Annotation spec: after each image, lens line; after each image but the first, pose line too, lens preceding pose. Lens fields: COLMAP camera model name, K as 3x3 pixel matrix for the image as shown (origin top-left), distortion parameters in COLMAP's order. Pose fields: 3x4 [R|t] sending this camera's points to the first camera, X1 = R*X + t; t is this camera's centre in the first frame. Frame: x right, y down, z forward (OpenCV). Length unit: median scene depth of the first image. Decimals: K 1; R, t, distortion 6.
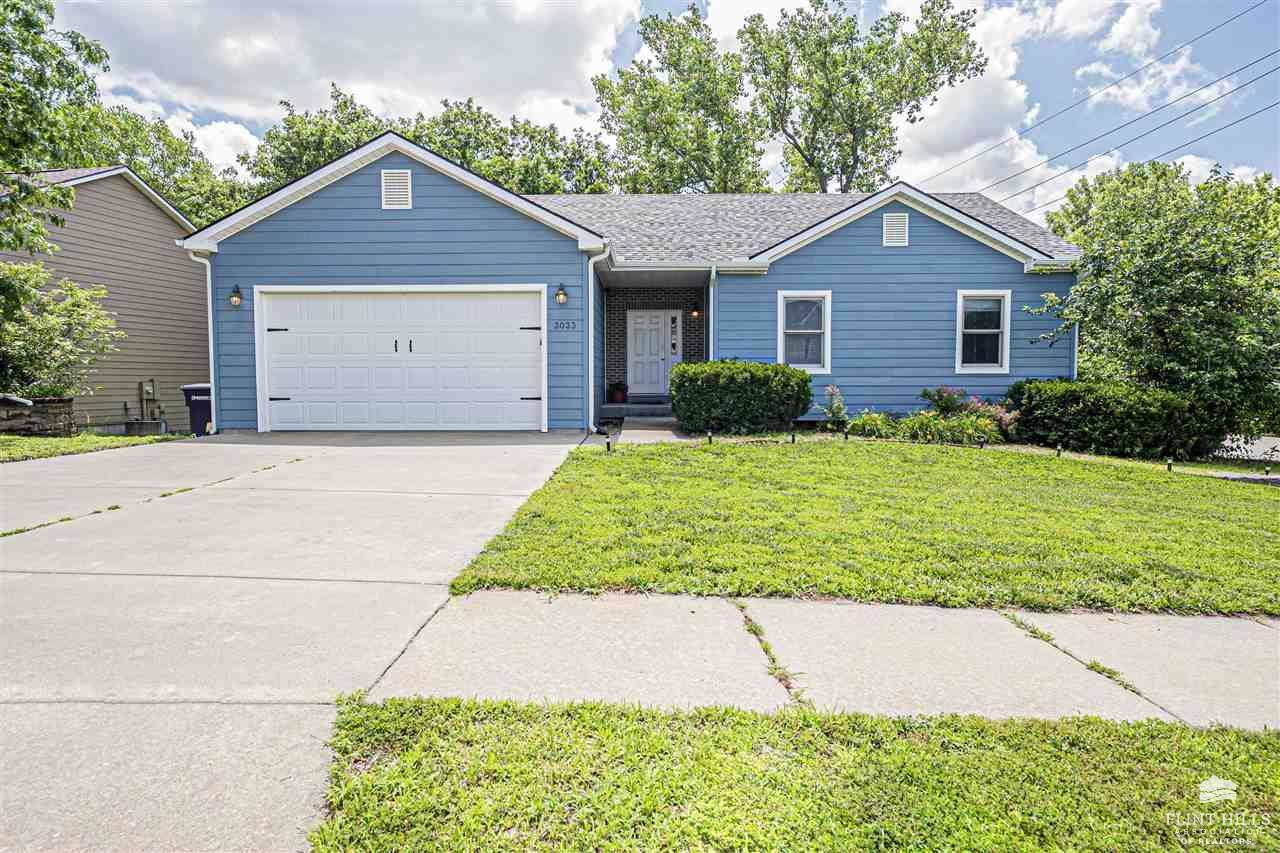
lens RADIAL K [[727.9, 0, 637.7], [0, 727.9, 407.2], [0, 0, 1]] dist [-0.001153, 0.000458]
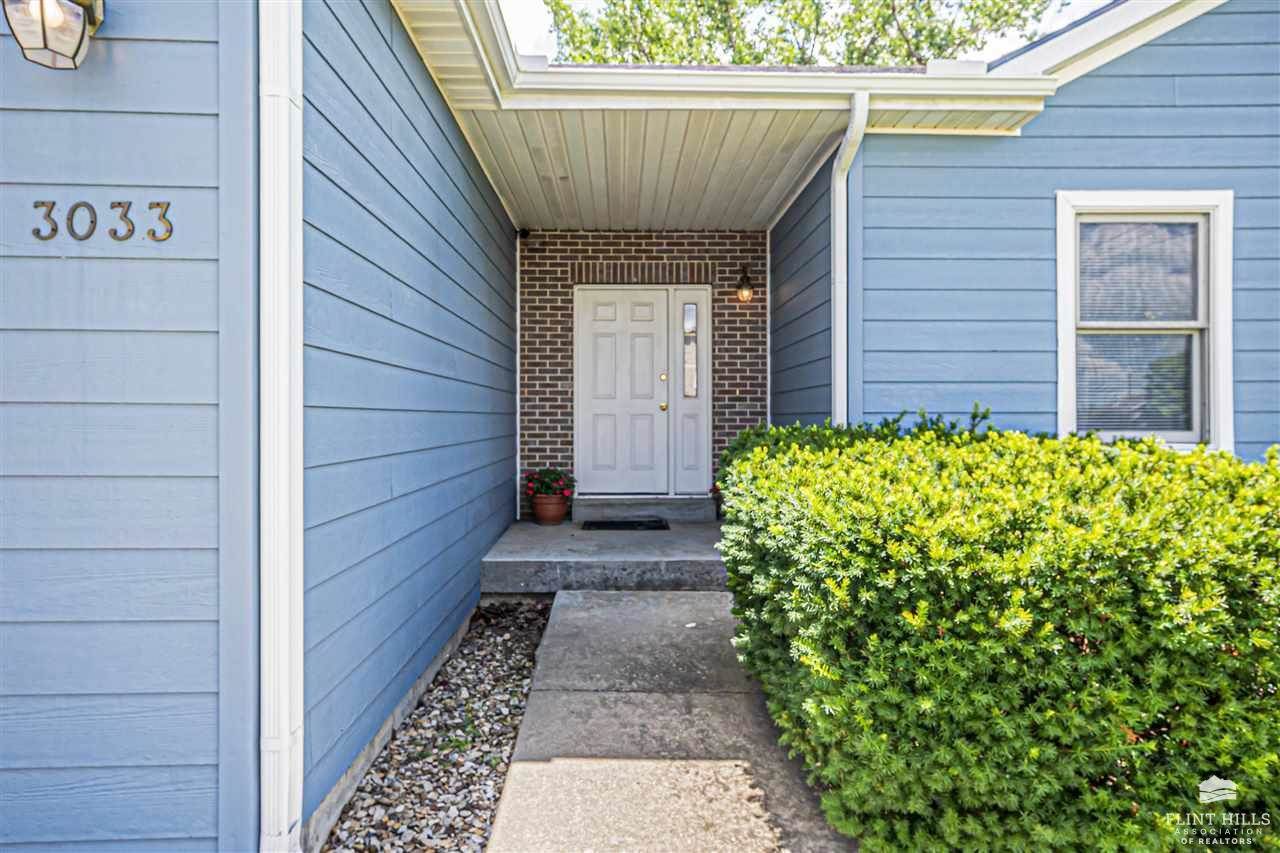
lens RADIAL K [[727.9, 0, 637.7], [0, 727.9, 407.2], [0, 0, 1]] dist [-0.001153, 0.000458]
pose [[0.999286, 0.000292, 0.037791, 0.006270], [0.001621, 0.998718, -0.050590, -0.055750], [-0.037758, 0.050615, 0.998004, 0.720767]]
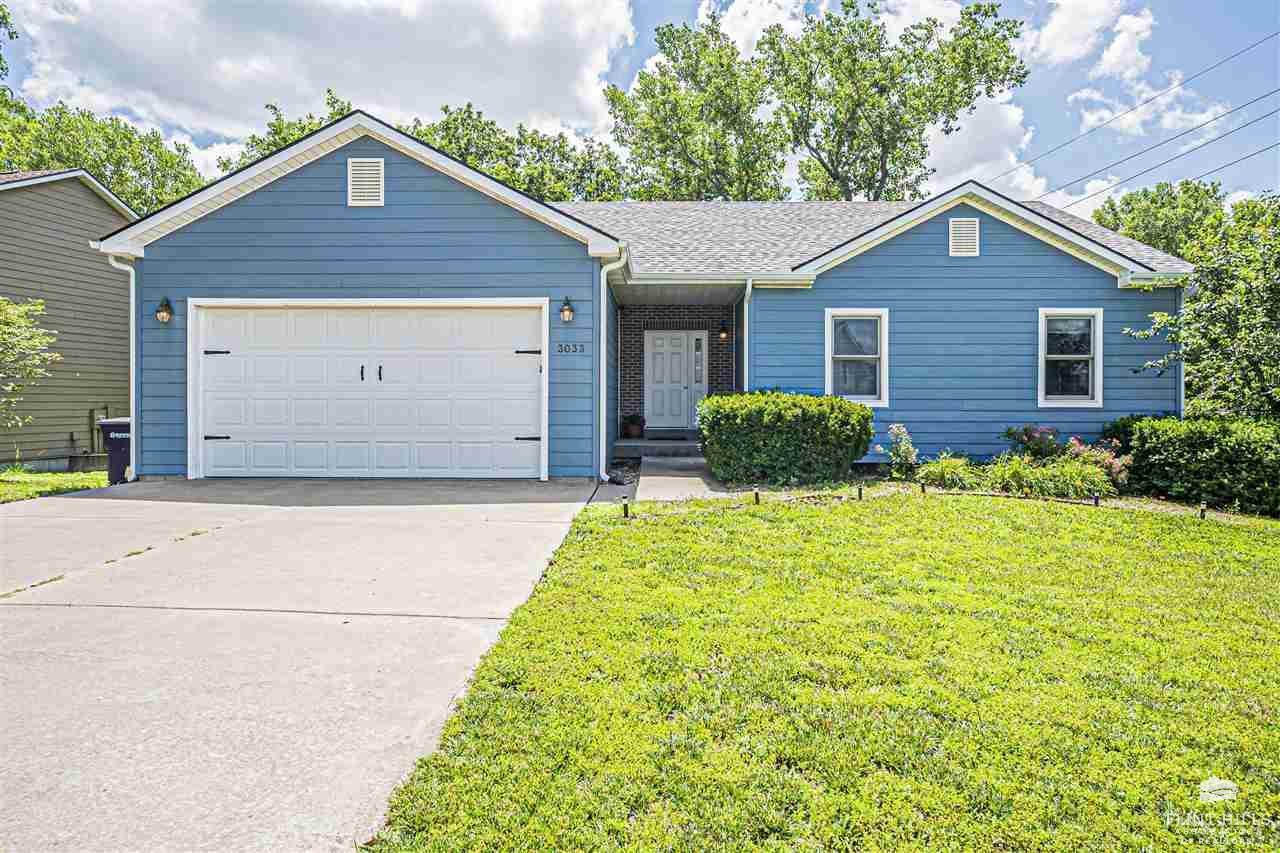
lens RADIAL K [[729.9, 0, 658.8], [0, 729.9, 388.2], [0, 0, 1]] dist [0.002747, 0.000567]
pose [[0.999874, 0.003105, 0.015582, -0.012791], [-0.002225, 0.998419, -0.056160, -0.020121], [-0.015732, 0.056118, 0.998300, 0.167445]]
